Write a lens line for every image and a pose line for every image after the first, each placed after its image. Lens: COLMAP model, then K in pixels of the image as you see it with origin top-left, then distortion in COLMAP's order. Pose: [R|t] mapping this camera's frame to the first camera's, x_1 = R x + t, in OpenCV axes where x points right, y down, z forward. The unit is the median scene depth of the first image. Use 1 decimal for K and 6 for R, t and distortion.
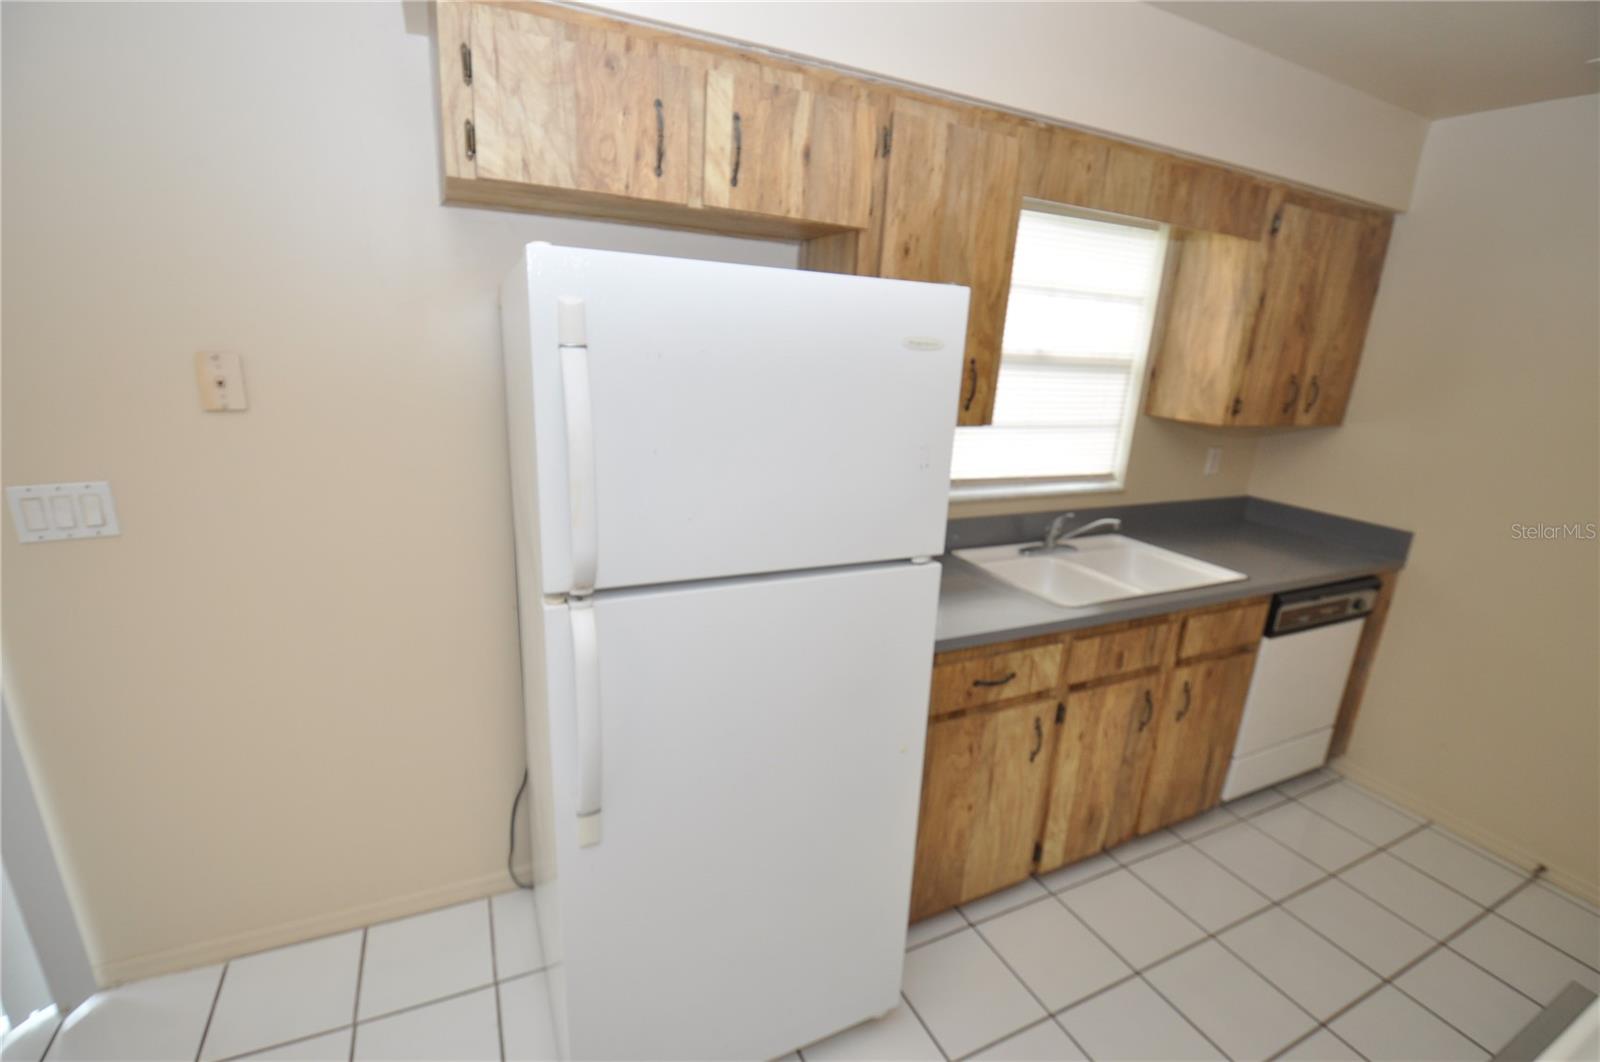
lens RADIAL K [[709.0, 0, 803.0], [0, 709.0, 536.3], [0, 0, 1]] dist [-0.015593, -0.007142]
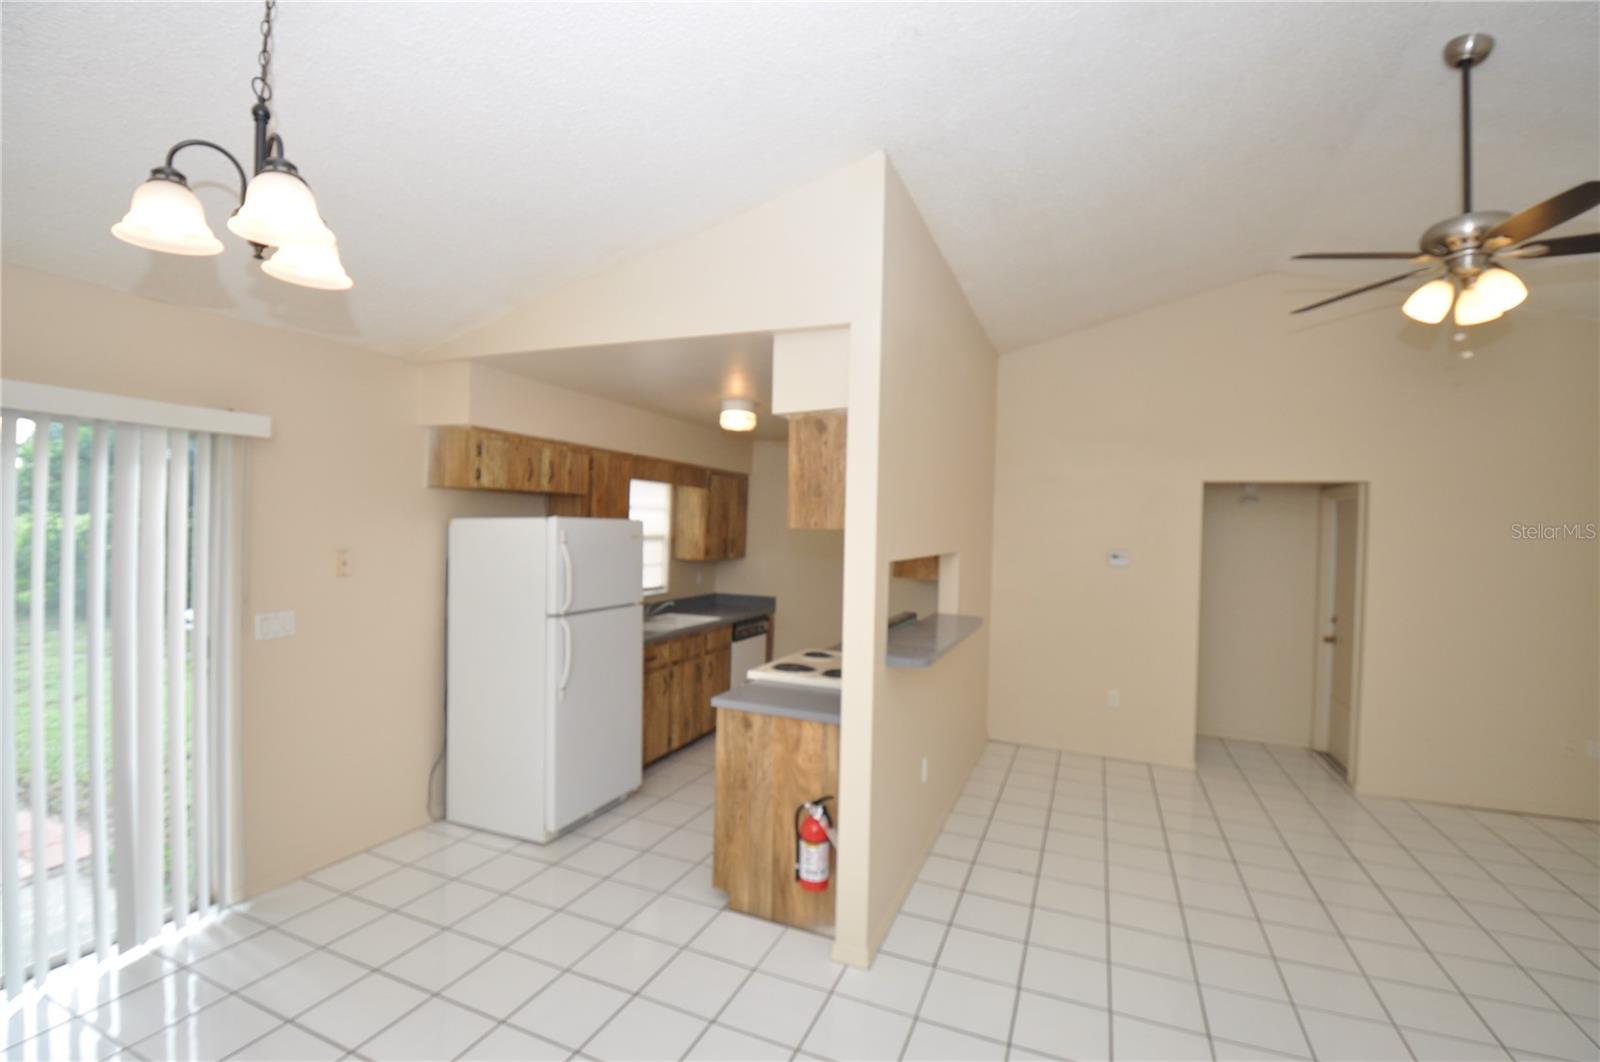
lens RADIAL K [[709.0, 0, 800.9], [0, 709.0, 531.9], [0, 0, 1]] dist [-0.015593, -0.007142]
pose [[0.753323, -0.037691, 0.656570, -0.853319], [0.189188, 0.968575, -0.161464, 0.234646], [-0.629851, 0.245850, 0.736780, -1.175536]]
